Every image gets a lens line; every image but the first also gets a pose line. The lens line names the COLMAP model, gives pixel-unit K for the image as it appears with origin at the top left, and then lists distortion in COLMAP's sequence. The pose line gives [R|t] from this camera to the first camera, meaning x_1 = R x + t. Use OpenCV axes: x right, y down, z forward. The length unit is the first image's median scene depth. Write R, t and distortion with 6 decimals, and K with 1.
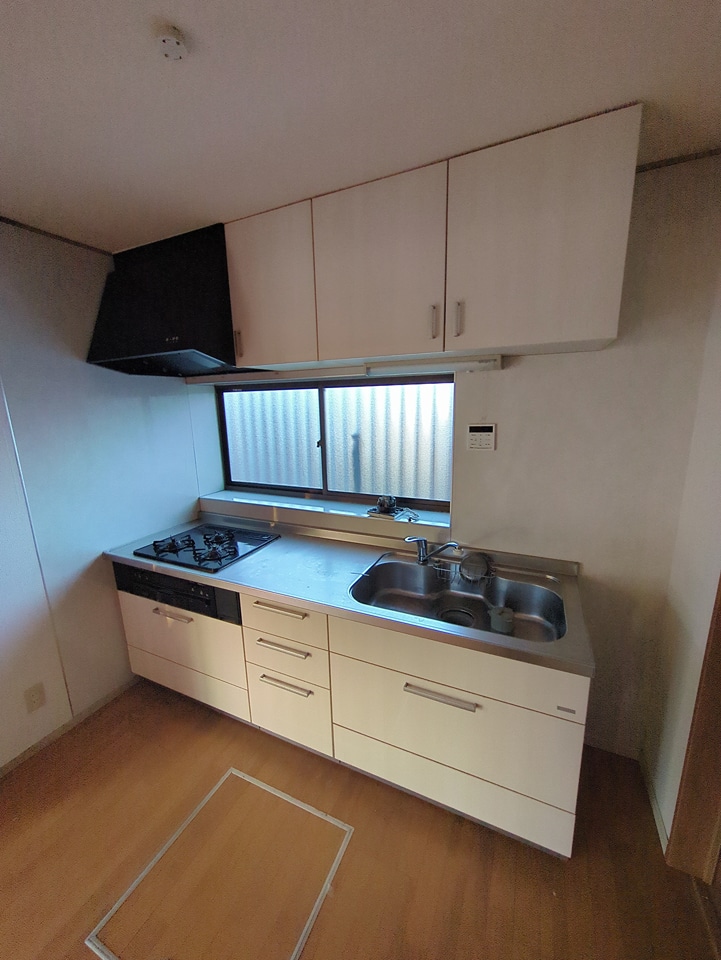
lens RADIAL K [[377.9, 0, 359.2], [0, 377.9, 482.7], [0, 0, 1]] dist [-0.002238, 0.000165]
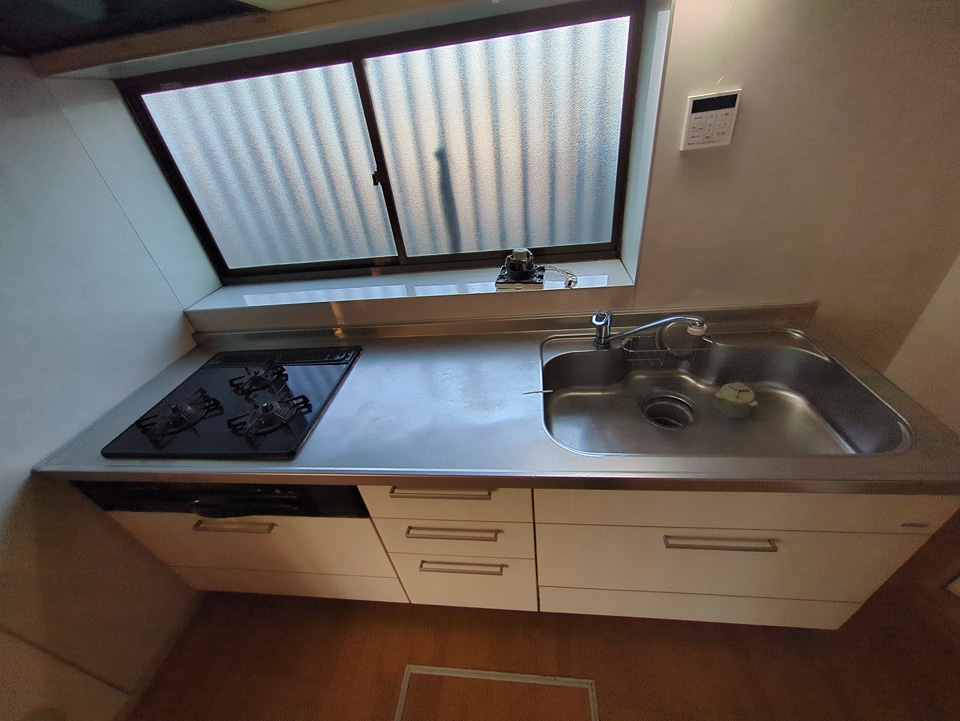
lens RADIAL K [[377.9, 0, 481.0], [0, 377.9, 359.5], [0, 0, 1]] dist [-0.002238, 0.000165]
pose [[0.940955, -0.254372, 0.223380, -0.163349], [0.156450, 0.911907, 0.379405, -0.047447], [-0.300212, -0.322055, 0.897860, 0.365770]]
